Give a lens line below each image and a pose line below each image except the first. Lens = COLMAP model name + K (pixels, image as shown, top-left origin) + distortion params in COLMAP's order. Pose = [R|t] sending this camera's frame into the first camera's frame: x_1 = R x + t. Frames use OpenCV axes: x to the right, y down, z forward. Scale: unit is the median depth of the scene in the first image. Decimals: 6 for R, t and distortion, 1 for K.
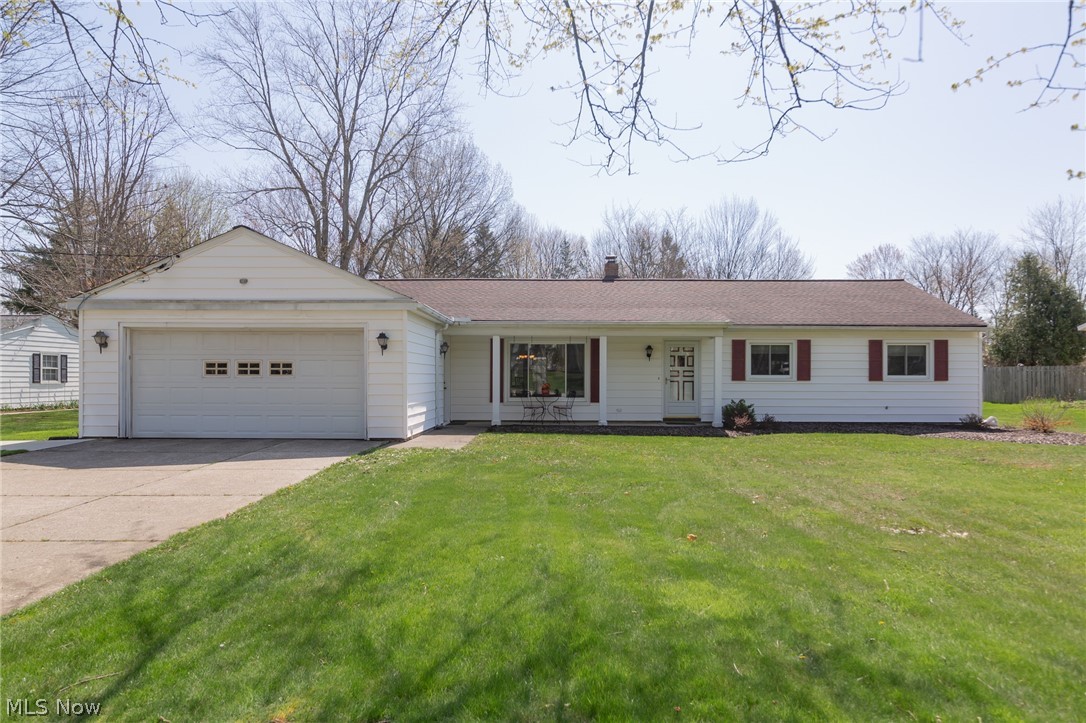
lens RADIAL K [[619.2, 0, 543.7], [0, 619.2, 366.2], [0, 0, 1]] dist [-0.001689, 0.000185]
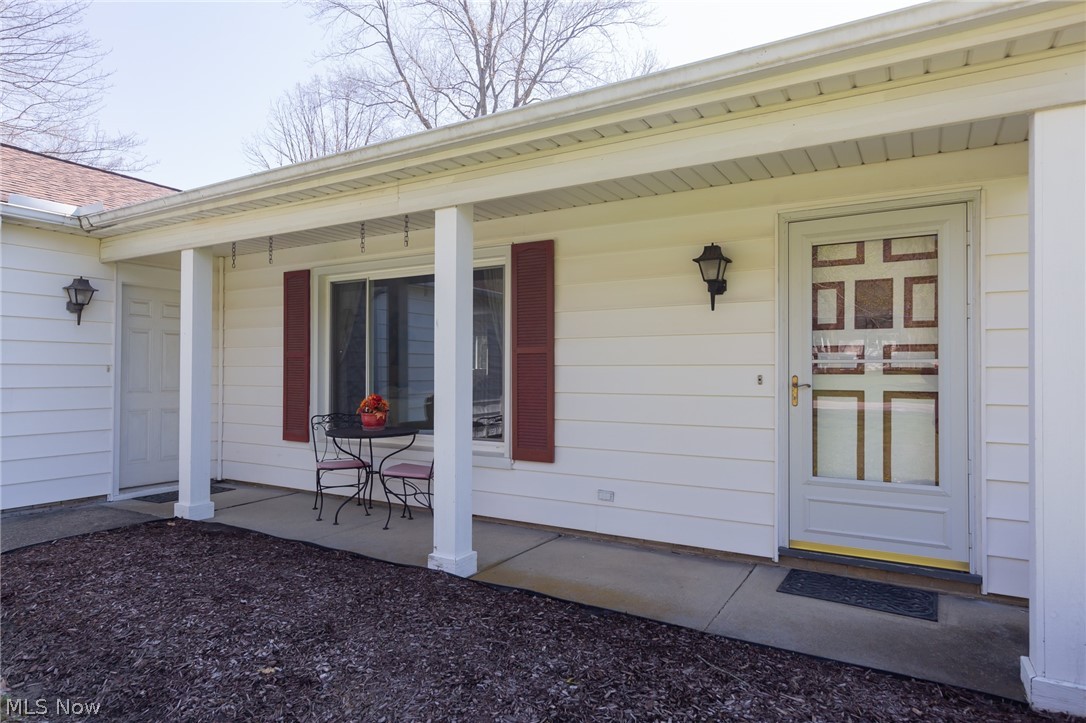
lens RADIAL K [[619.2, 0, 541.7], [0, 619.2, 365.4], [0, 0, 1]] dist [-0.001689, 0.000185]
pose [[0.841735, -0.005288, -0.539864, 0.242576], [0.005171, 0.999985, -0.001733, 0.013627], [0.539865, -0.001333, 0.841750, 0.746100]]
